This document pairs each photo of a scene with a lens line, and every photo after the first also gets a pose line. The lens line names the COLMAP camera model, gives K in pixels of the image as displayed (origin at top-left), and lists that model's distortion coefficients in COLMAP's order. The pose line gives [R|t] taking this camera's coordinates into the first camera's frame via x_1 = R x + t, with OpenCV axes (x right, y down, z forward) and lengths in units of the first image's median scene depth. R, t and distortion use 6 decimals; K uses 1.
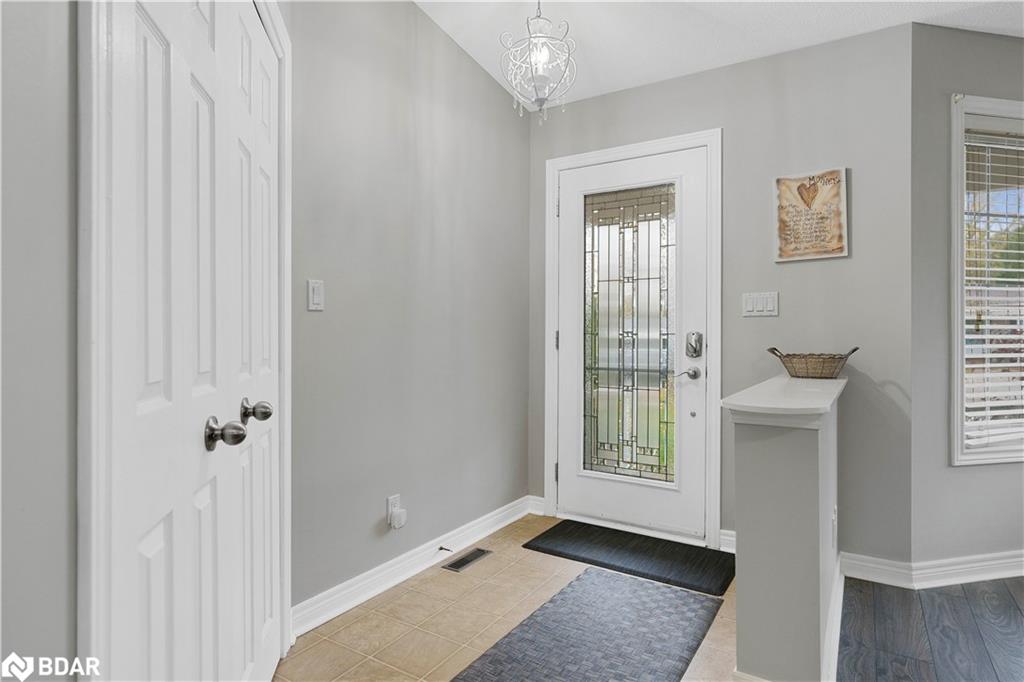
lens RADIAL K [[555.7, 0, 512.1], [0, 555.7, 335.1], [0, 0, 1]] dist [-0.004658, 0.003633]
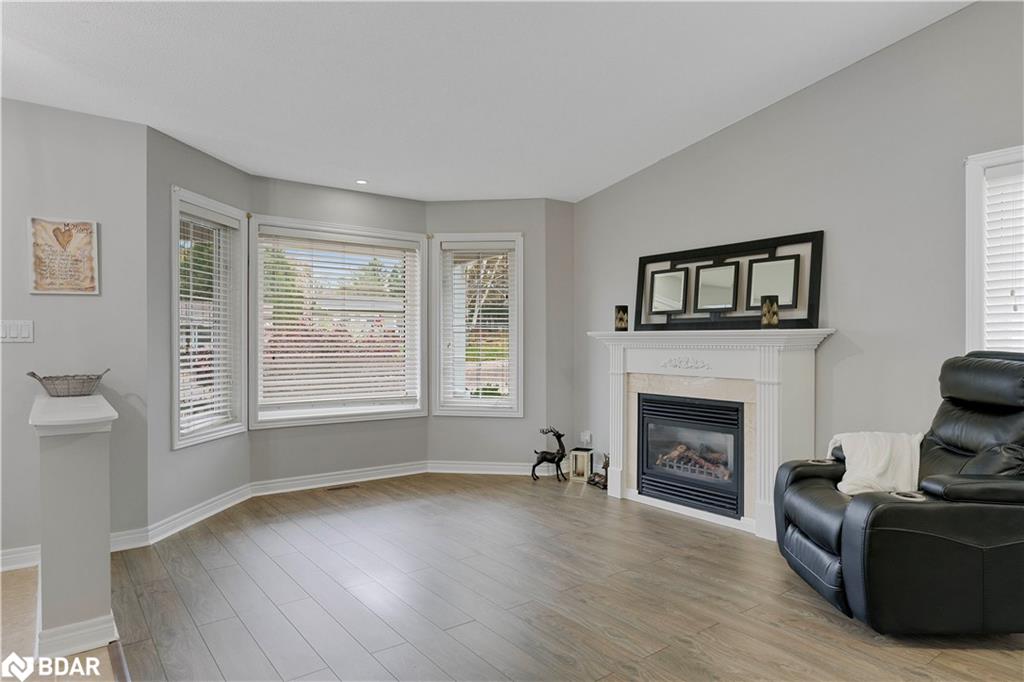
lens RADIAL K [[611.5, 0, 511.2], [0, 611.5, 343.0], [0, 0, 1]] dist [-0.000924, 0.002178]
pose [[0.342918, -0.006045, 0.939346, -0.352771], [-0.001306, 0.999975, 0.006912, -0.045101], [-0.939364, -0.003597, 0.342902, -0.322005]]
